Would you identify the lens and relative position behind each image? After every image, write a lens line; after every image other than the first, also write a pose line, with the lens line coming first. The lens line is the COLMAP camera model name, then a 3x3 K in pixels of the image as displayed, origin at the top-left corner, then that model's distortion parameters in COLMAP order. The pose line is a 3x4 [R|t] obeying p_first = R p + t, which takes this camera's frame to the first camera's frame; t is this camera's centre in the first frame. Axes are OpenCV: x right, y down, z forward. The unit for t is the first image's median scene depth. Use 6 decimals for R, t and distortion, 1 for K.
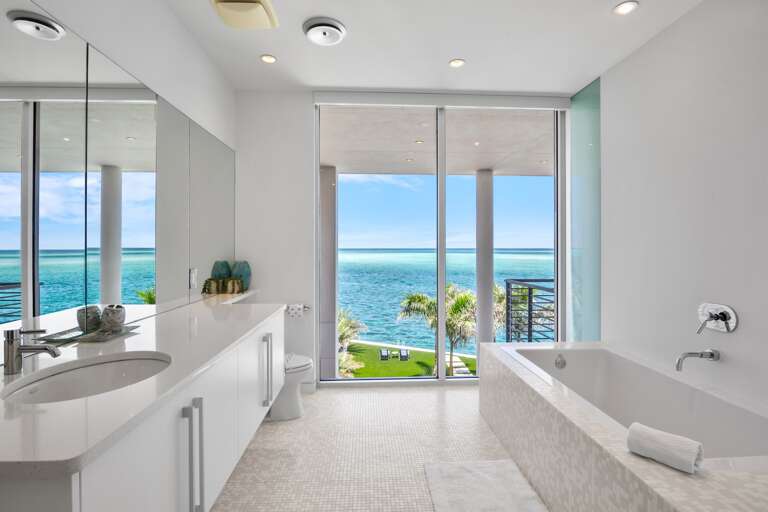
lens RADIAL K [[377.2, 0, 382.4], [0, 377.2, 247.6], [0, 0, 1]] dist [-0.014097, 0.000128]
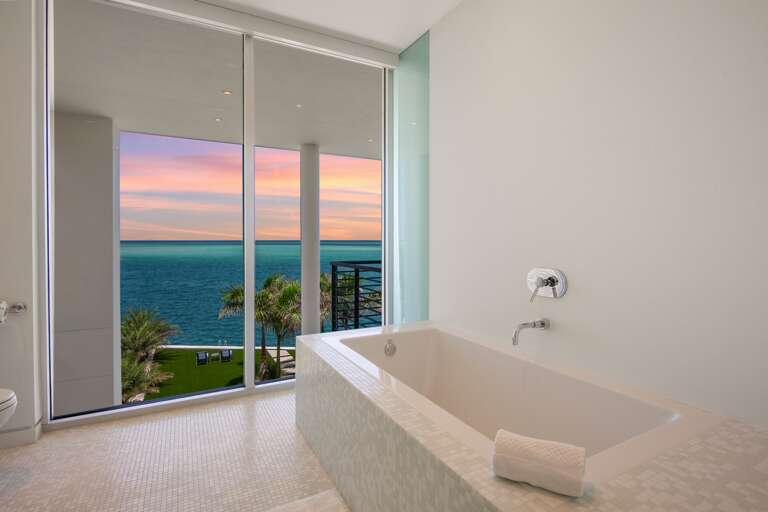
lens RADIAL K [[377.2, 0, 382.4], [0, 377.2, 247.6], [0, 0, 1]] dist [-0.014097, 0.000128]
pose [[0.903835, -0.006877, 0.427827, 0.091873], [-0.001532, 0.999812, 0.019307, 0.057999], [-0.427879, -0.018106, 0.903655, 0.233785]]
